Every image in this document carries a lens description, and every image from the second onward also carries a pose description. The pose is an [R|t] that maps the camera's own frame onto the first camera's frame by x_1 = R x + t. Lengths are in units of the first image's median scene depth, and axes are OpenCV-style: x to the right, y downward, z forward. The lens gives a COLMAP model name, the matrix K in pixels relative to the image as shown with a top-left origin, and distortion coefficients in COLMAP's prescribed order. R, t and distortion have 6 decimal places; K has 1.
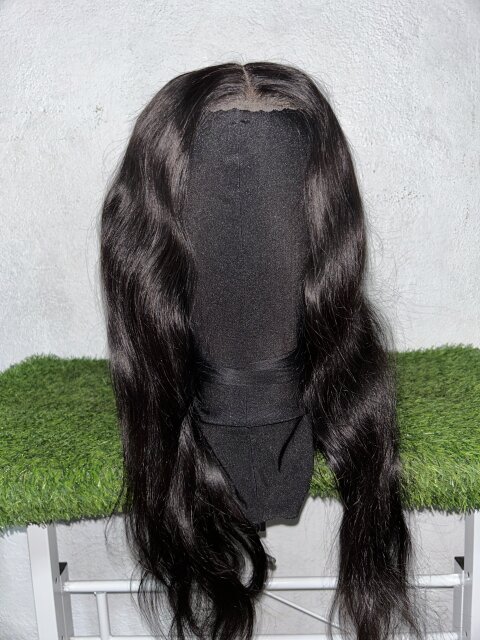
lens RADIAL K [[488.4, 0, 240.0], [0, 488.4, 320.0], [0, 0, 1]] dist [0.006183, 0.003260]
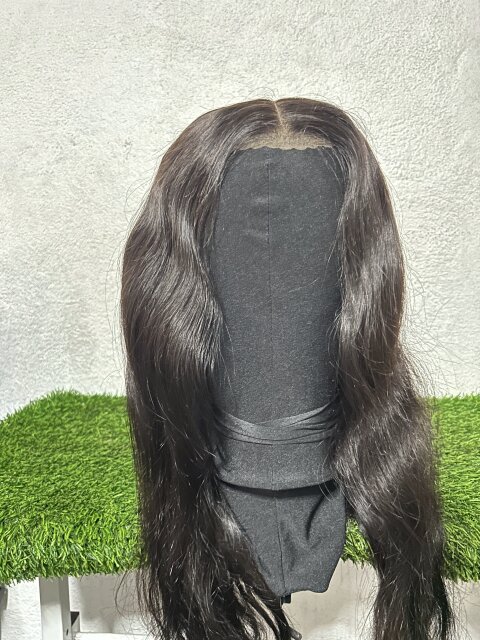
lens RADIAL K [[486.3, 0, 234.4], [0, 486.3, 321.5], [0, 0, 1]] dist [0.036402, -0.050892]
pose [[0.997829, 0.018434, -0.063218, -0.003220], [-0.021703, 0.998442, -0.051413, -0.033309], [0.062172, 0.052674, 0.996675, 0.054889]]
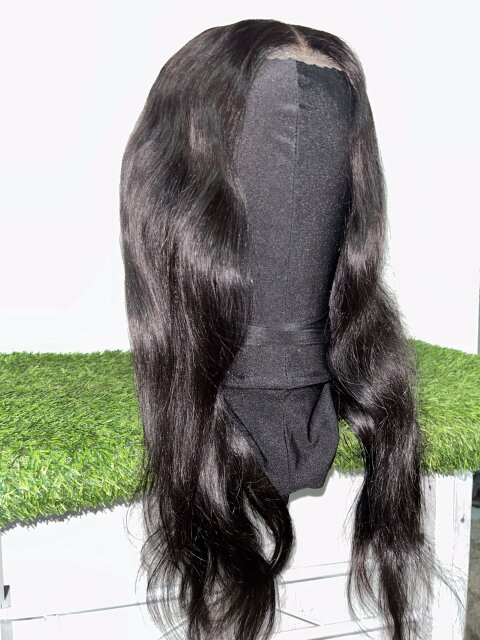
lens RADIAL K [[486.3, 0, 234.4], [0, 486.3, 321.5], [0, 0, 1]] dist [0.036402, -0.050892]
pose [[0.971161, 0.012626, 0.238089, -0.234243], [-0.000132, 0.998625, -0.052417, 0.100407], [-0.238424, 0.050874, 0.969828, 0.062447]]
